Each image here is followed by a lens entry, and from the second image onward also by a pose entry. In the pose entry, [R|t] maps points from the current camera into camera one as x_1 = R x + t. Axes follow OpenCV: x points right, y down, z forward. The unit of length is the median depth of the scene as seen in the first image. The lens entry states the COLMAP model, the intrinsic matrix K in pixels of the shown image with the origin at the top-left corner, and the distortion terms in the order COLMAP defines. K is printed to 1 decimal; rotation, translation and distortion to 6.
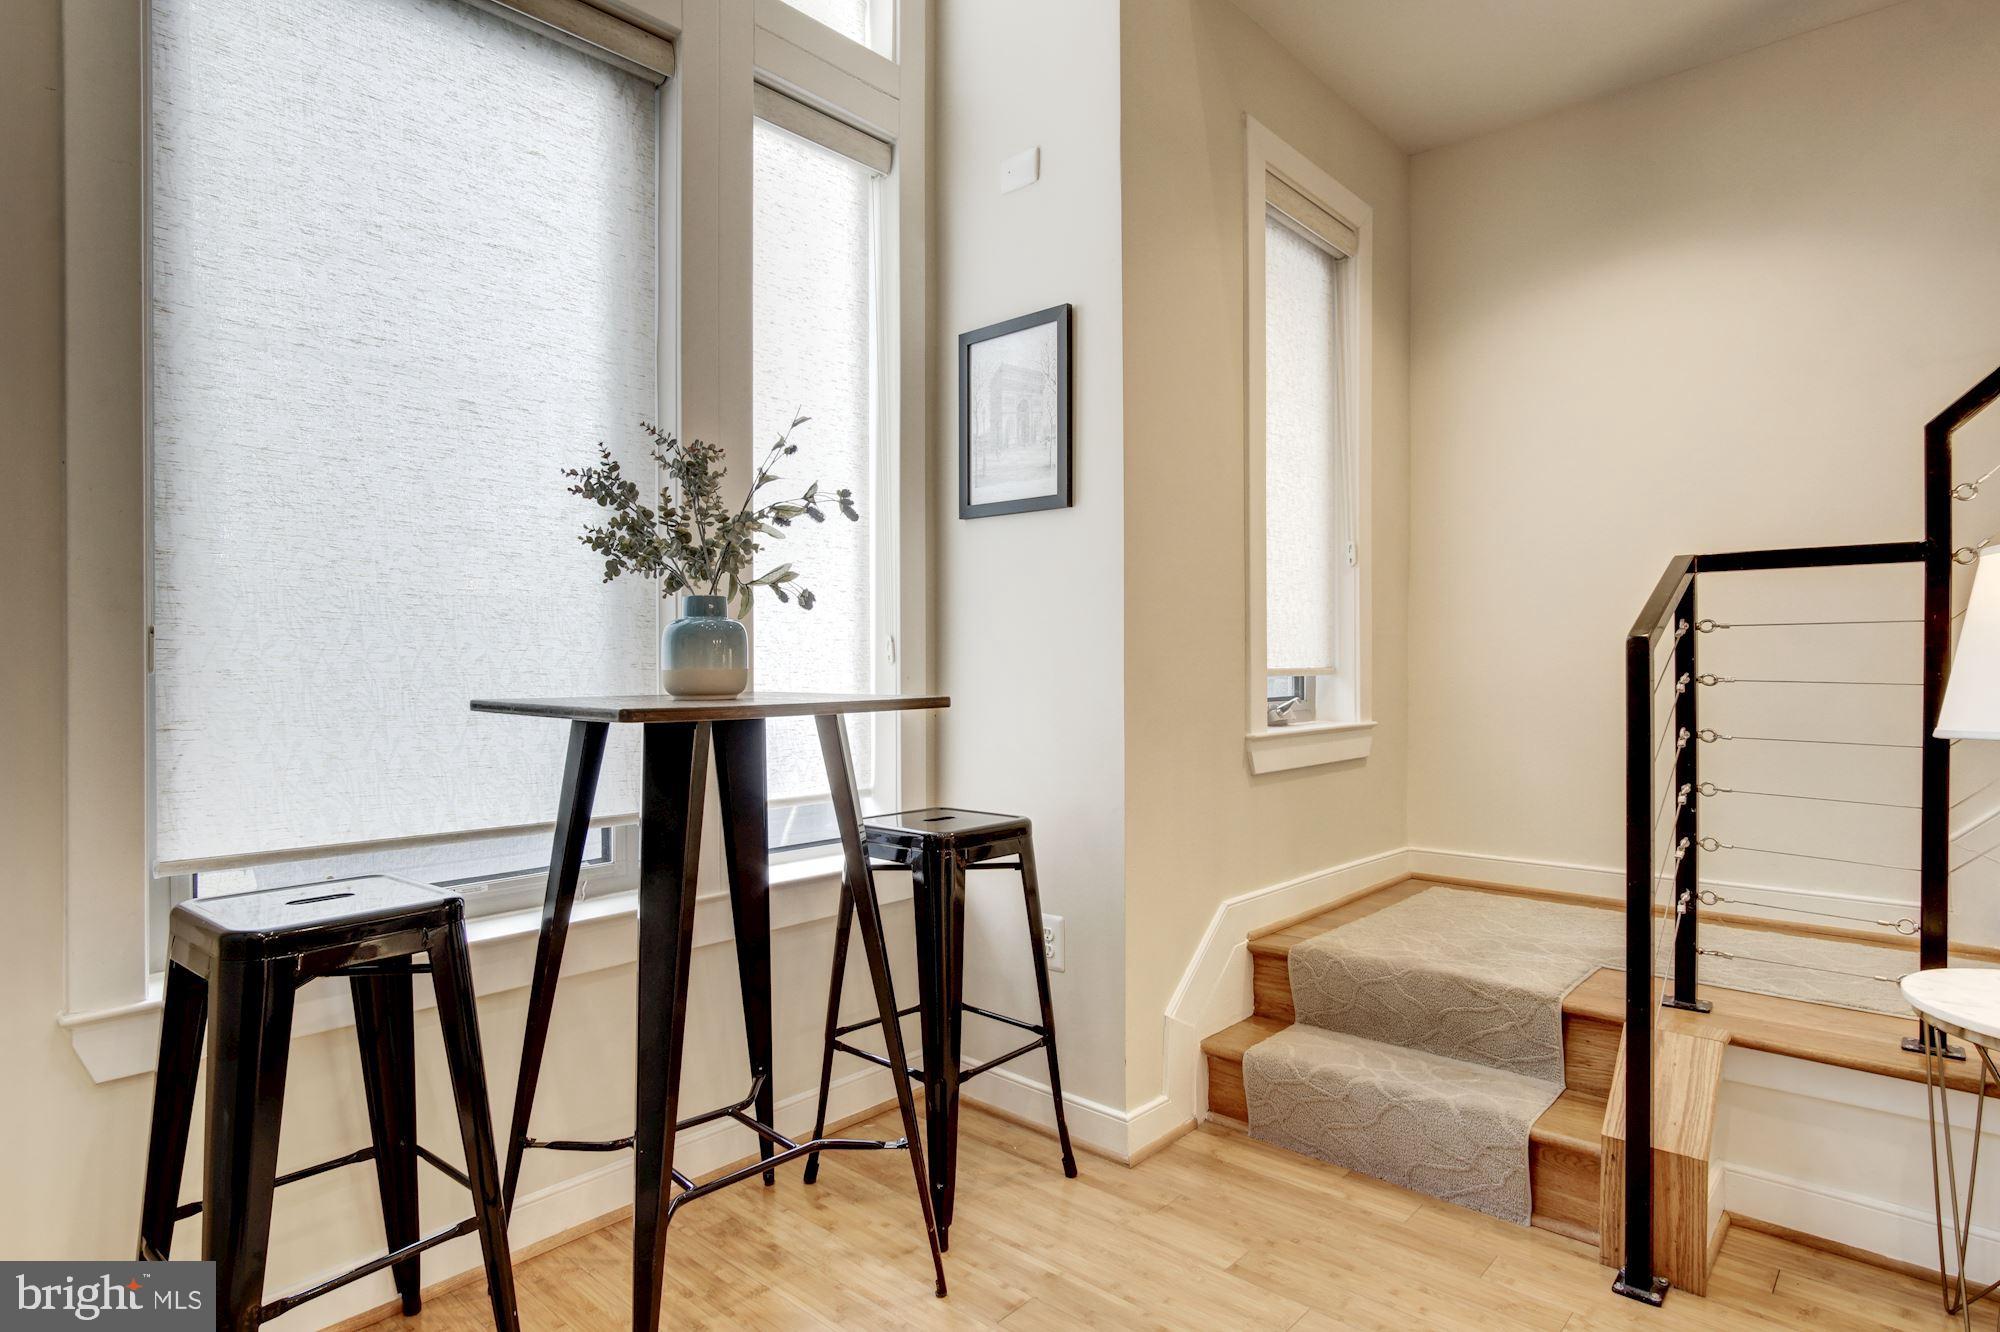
lens RADIAL K [[1077.6, 0, 989.8], [0, 1077.6, 669.0], [0, 0, 1]] dist [-0.011145, 0.000770]
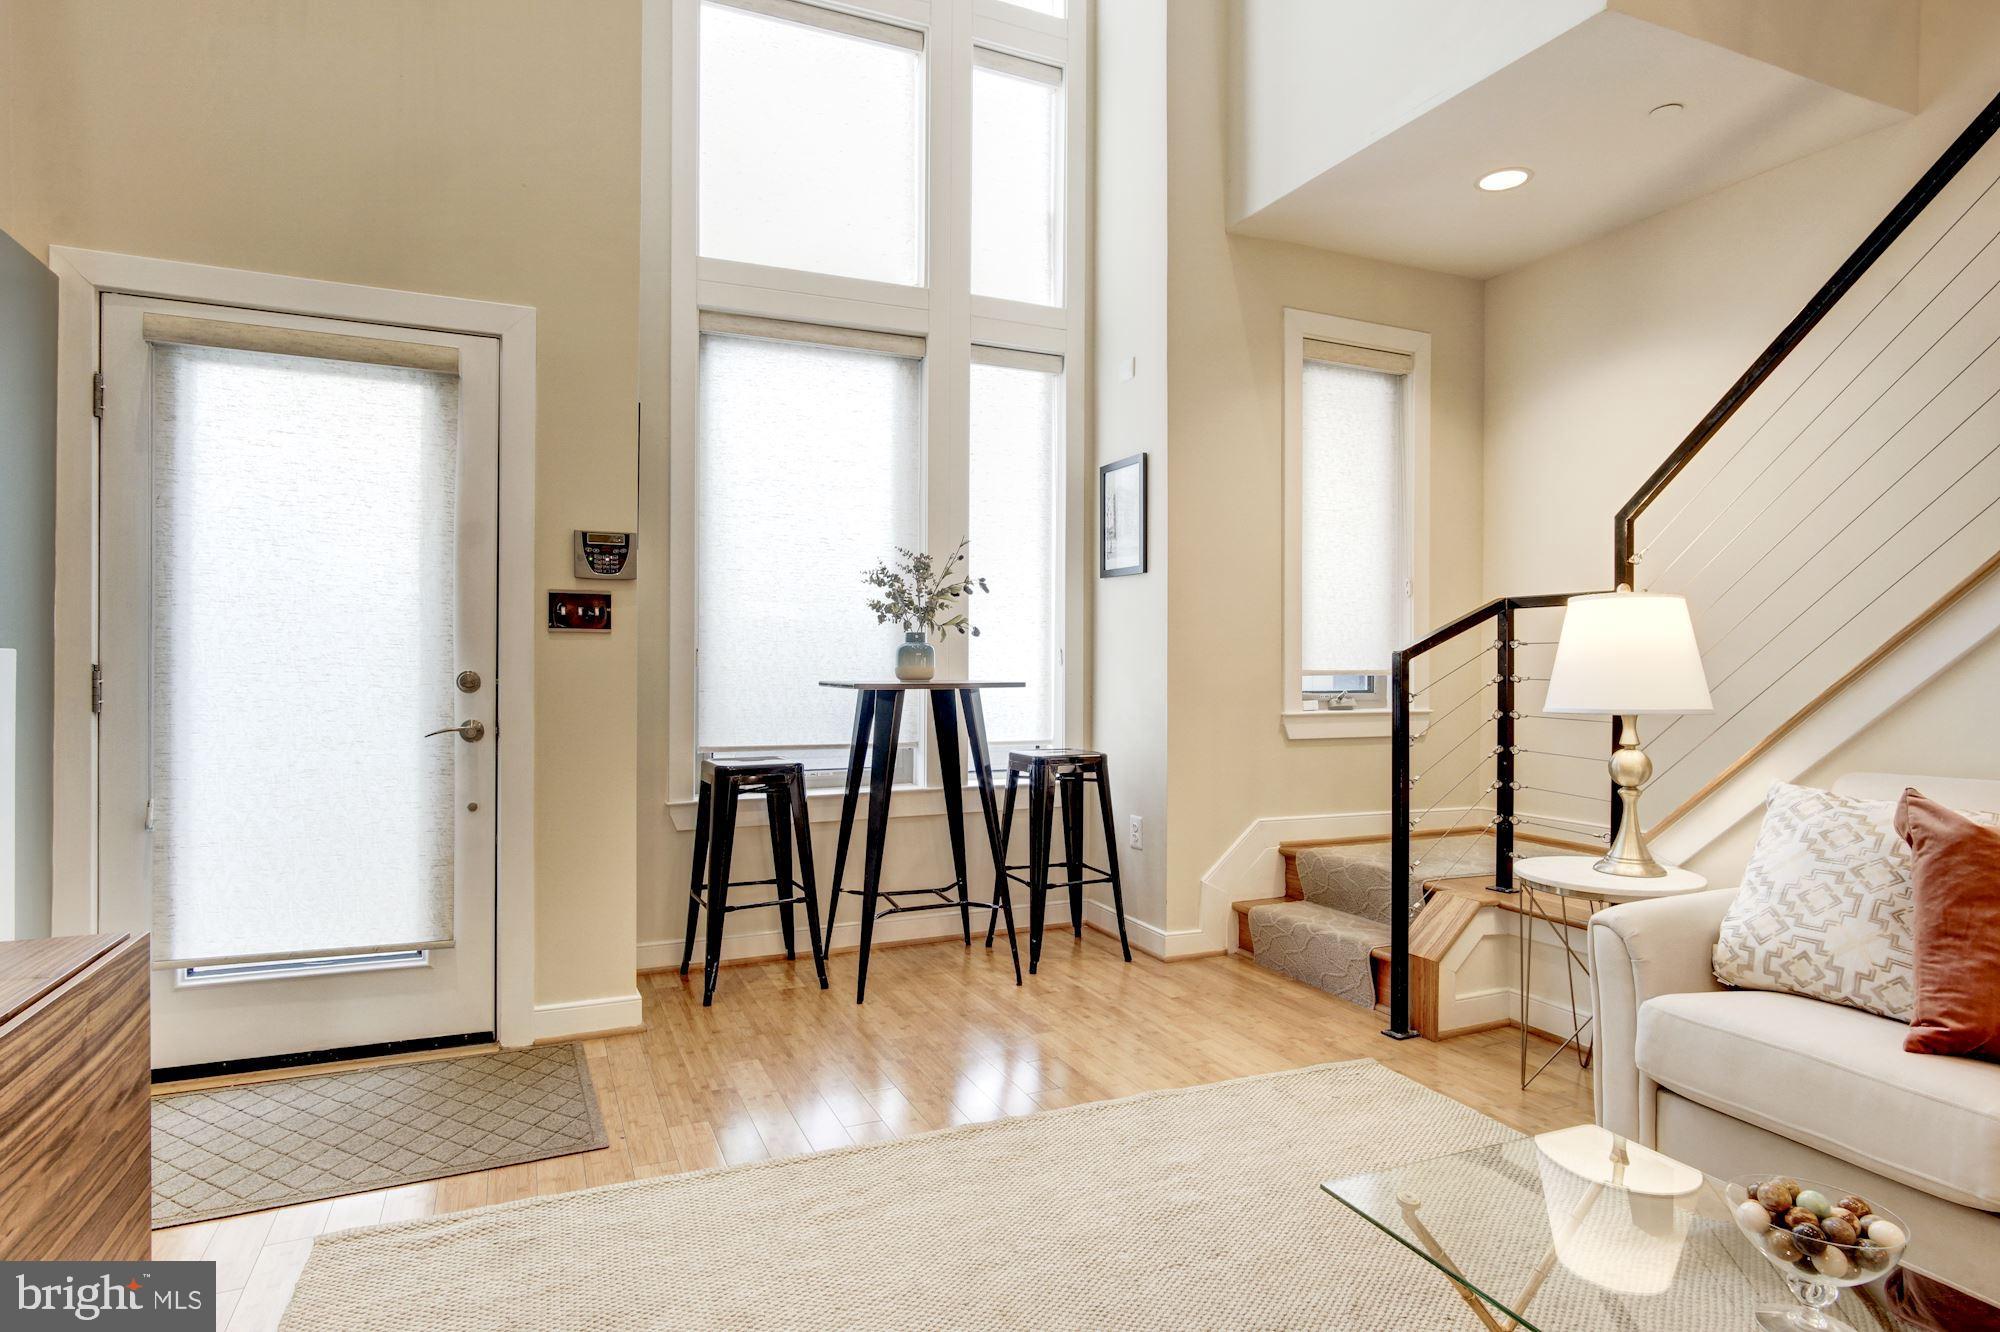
lens RADIAL K [[1072.0, 0, 1000.0], [0, 1072.0, 666.0], [0, 0, 1]] dist [-0.006901, 0.000319]
pose [[0.917138, 0.005494, -0.398531, 0.571904], [-0.007227, 0.999970, -0.002847, 0.001493], [0.398504, 0.005492, 0.917150, -0.669229]]
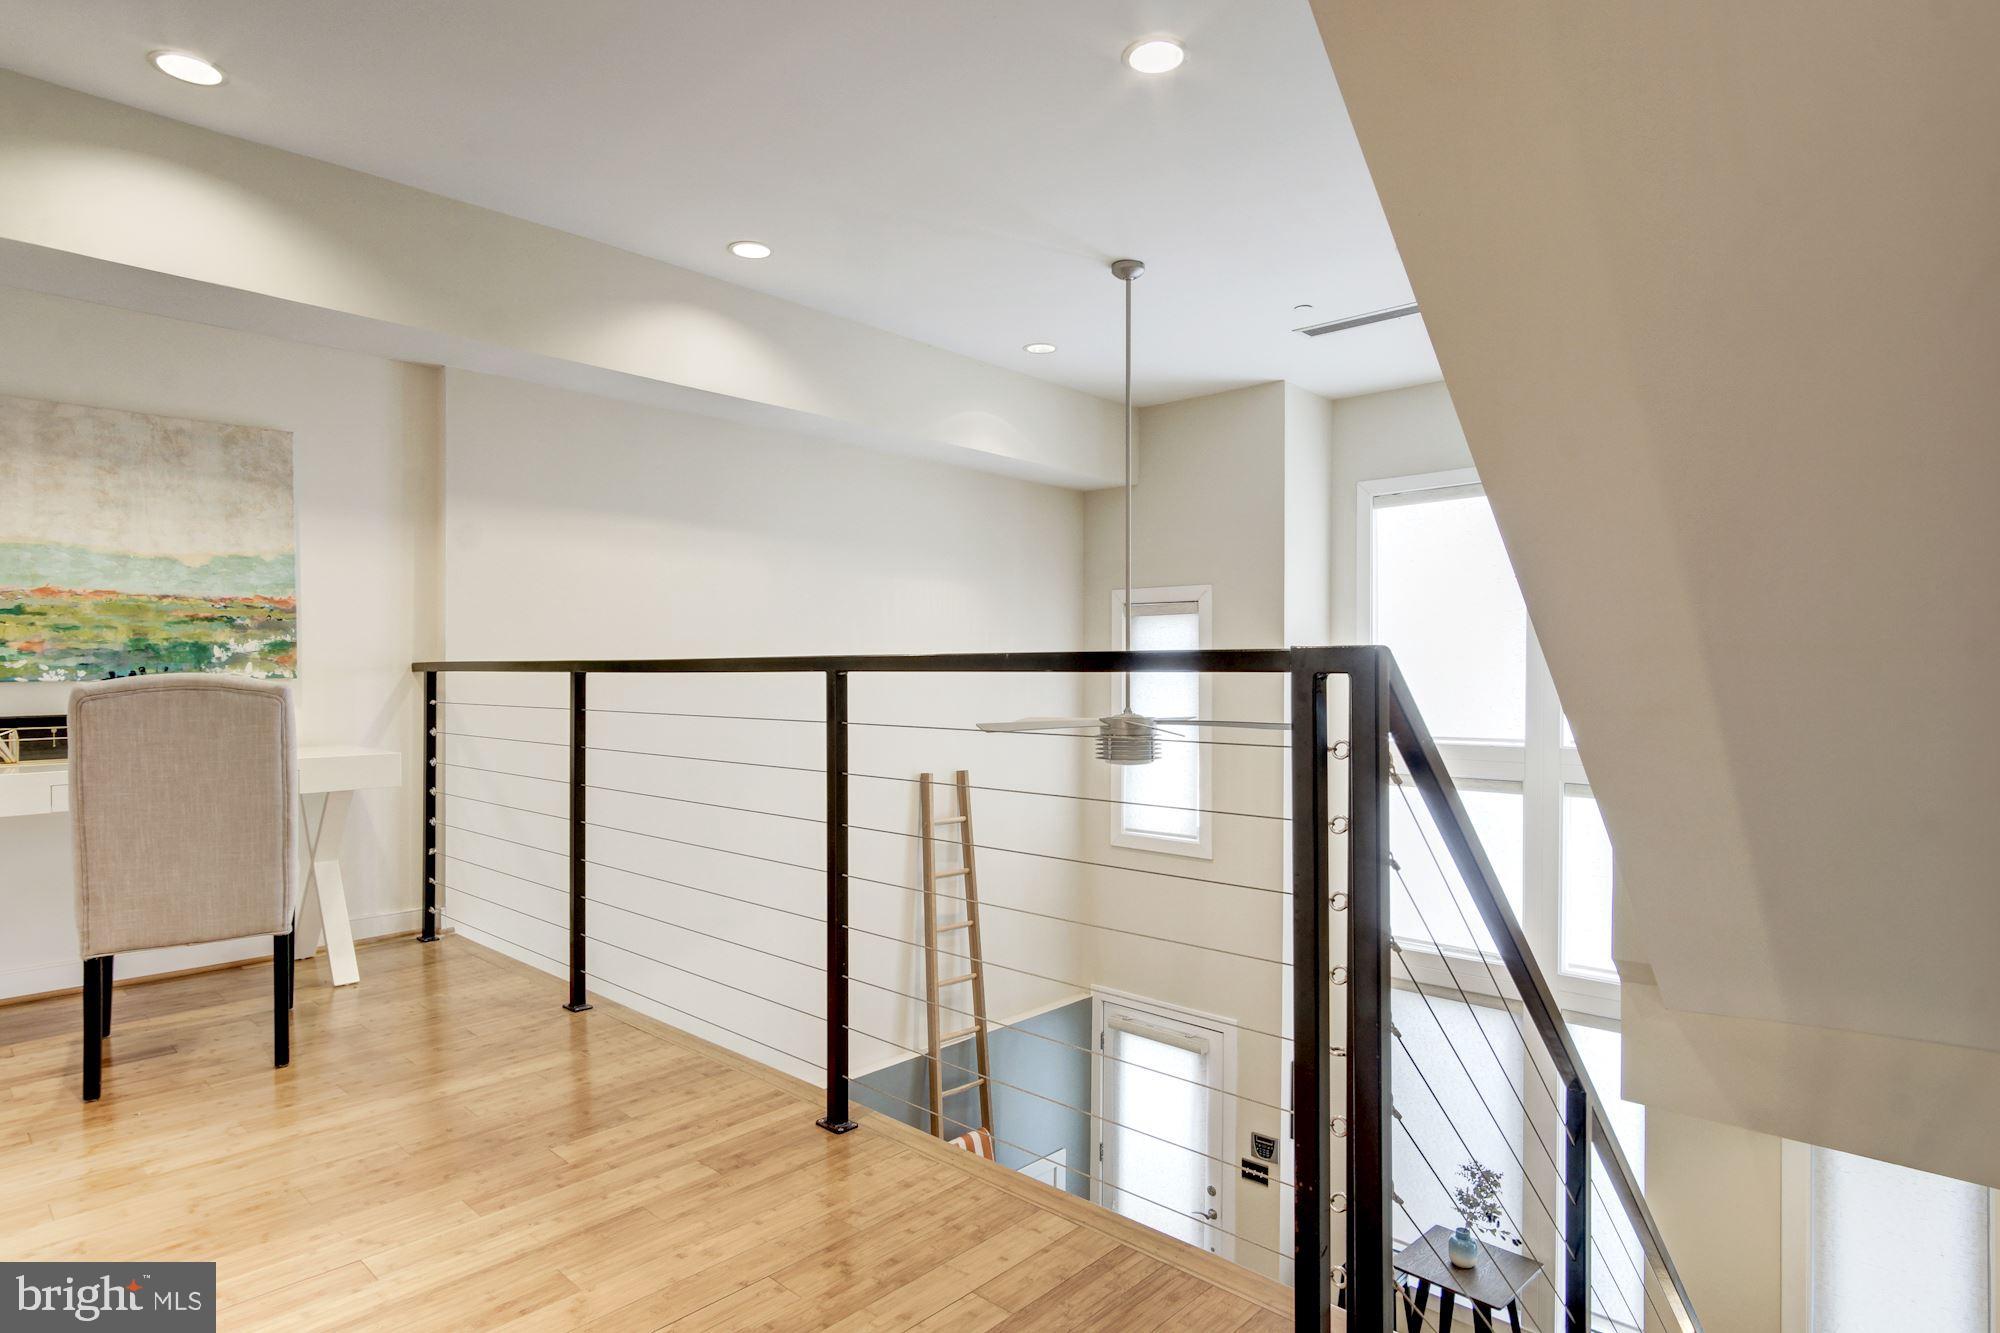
lens RADIAL K [[1072.0, 0, 1000.0], [0, 1072.0, 666.5], [0, 0, 1]] dist [-0.006901, 0.000319]
pose [[-0.015849, -0.016006, -0.999746, 2.320967], [-0.012370, 0.999798, -0.015810, -1.318383], [0.999798, 0.012116, -0.016044, -0.257247]]
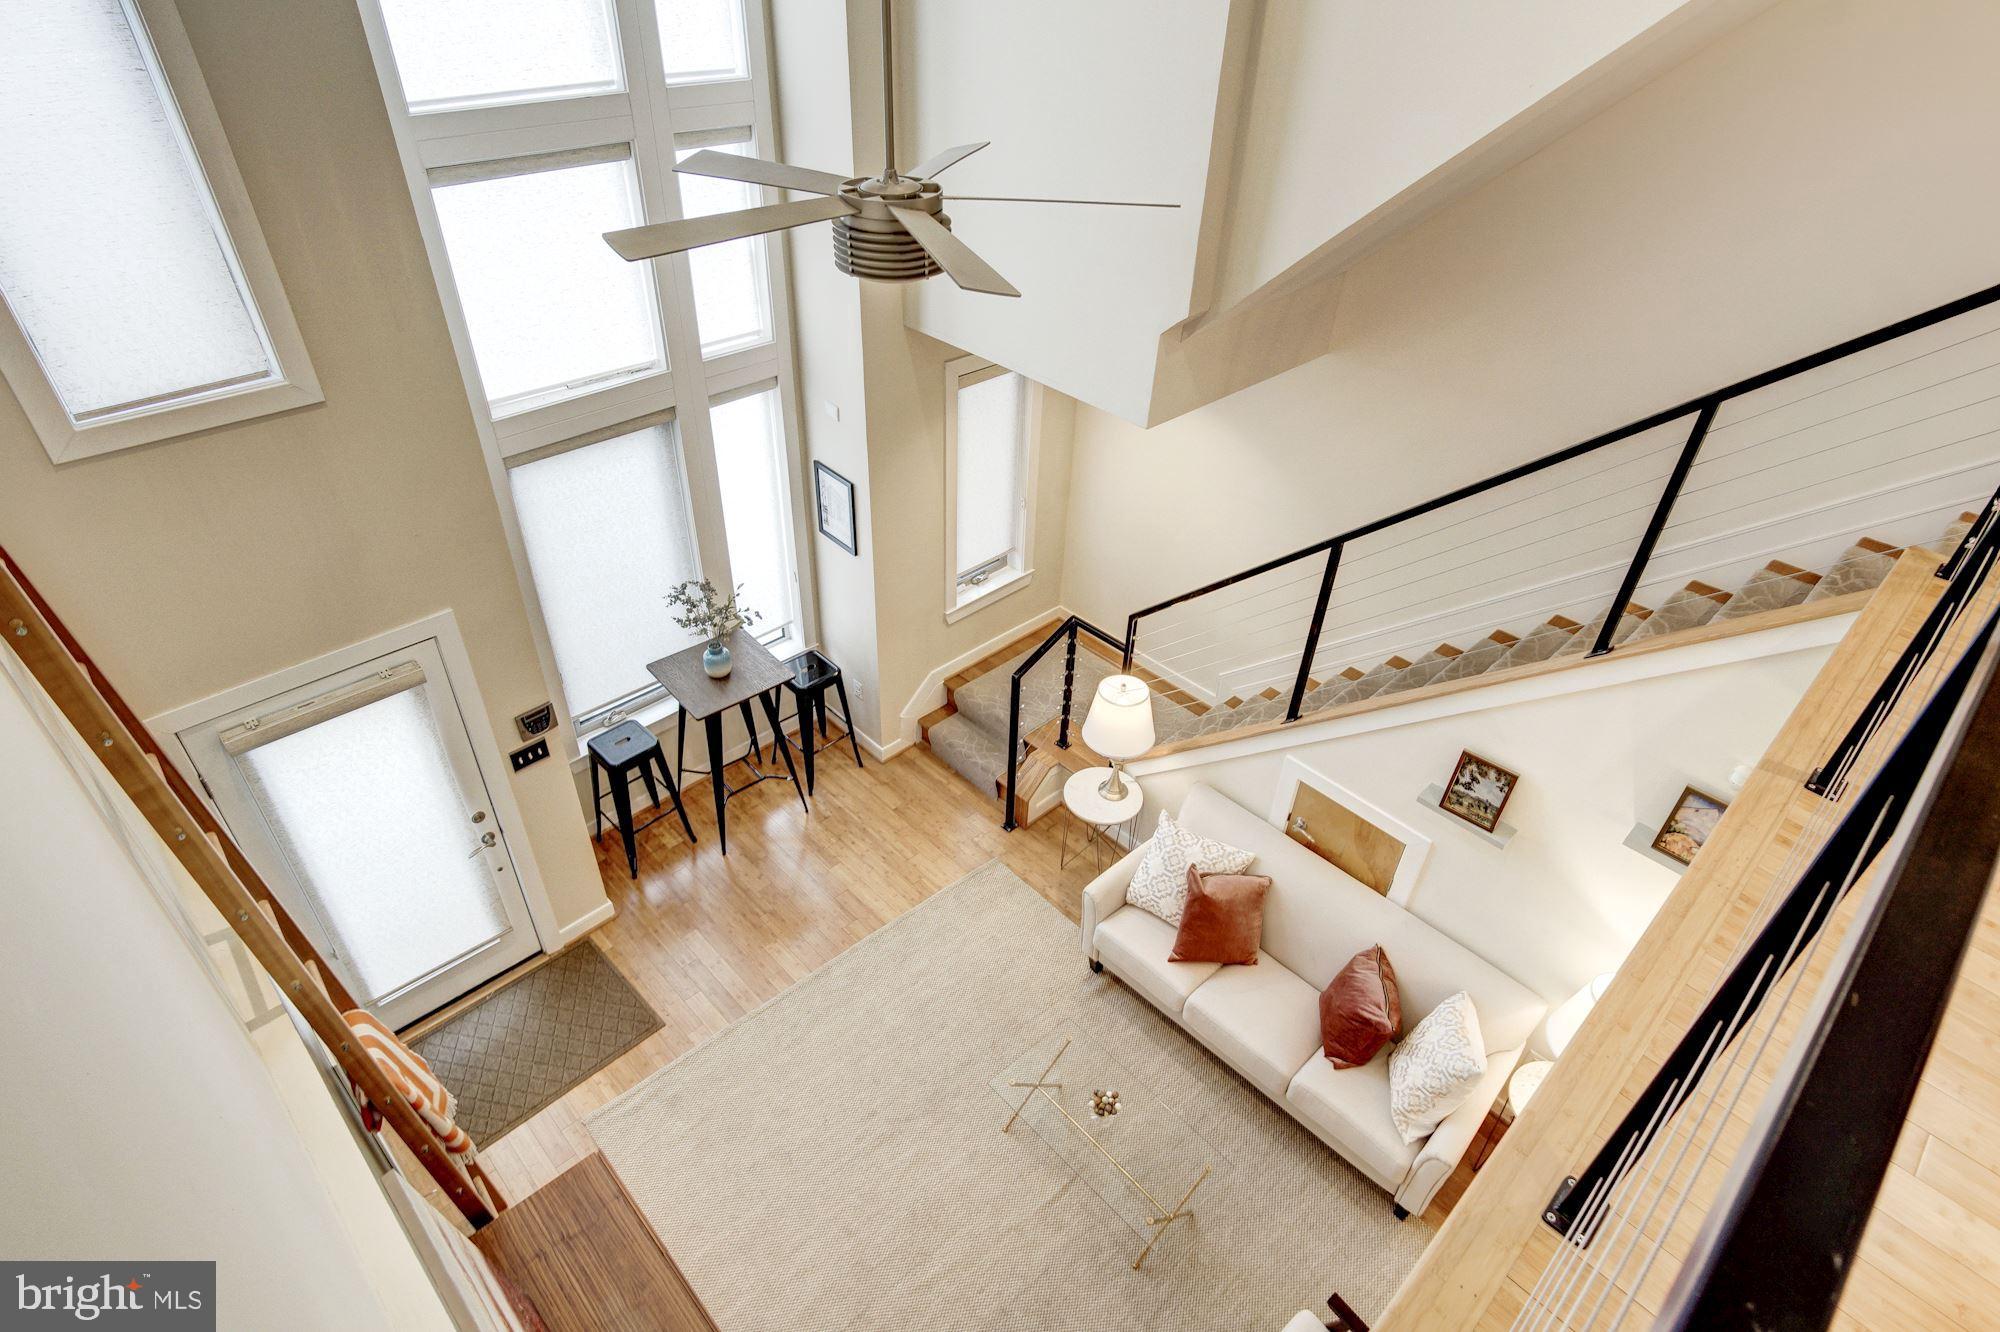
lens RADIAL K [[1072.0, 0, 1000.0], [0, 1072.0, 666.0], [0, 0, 1]] dist [-0.006901, 0.000319]
pose [[0.997334, 0.065032, -0.033102, 0.537486], [-0.032943, 0.806025, 0.590964, -1.516256], [0.065113, -0.588298, 0.806019, -1.197395]]
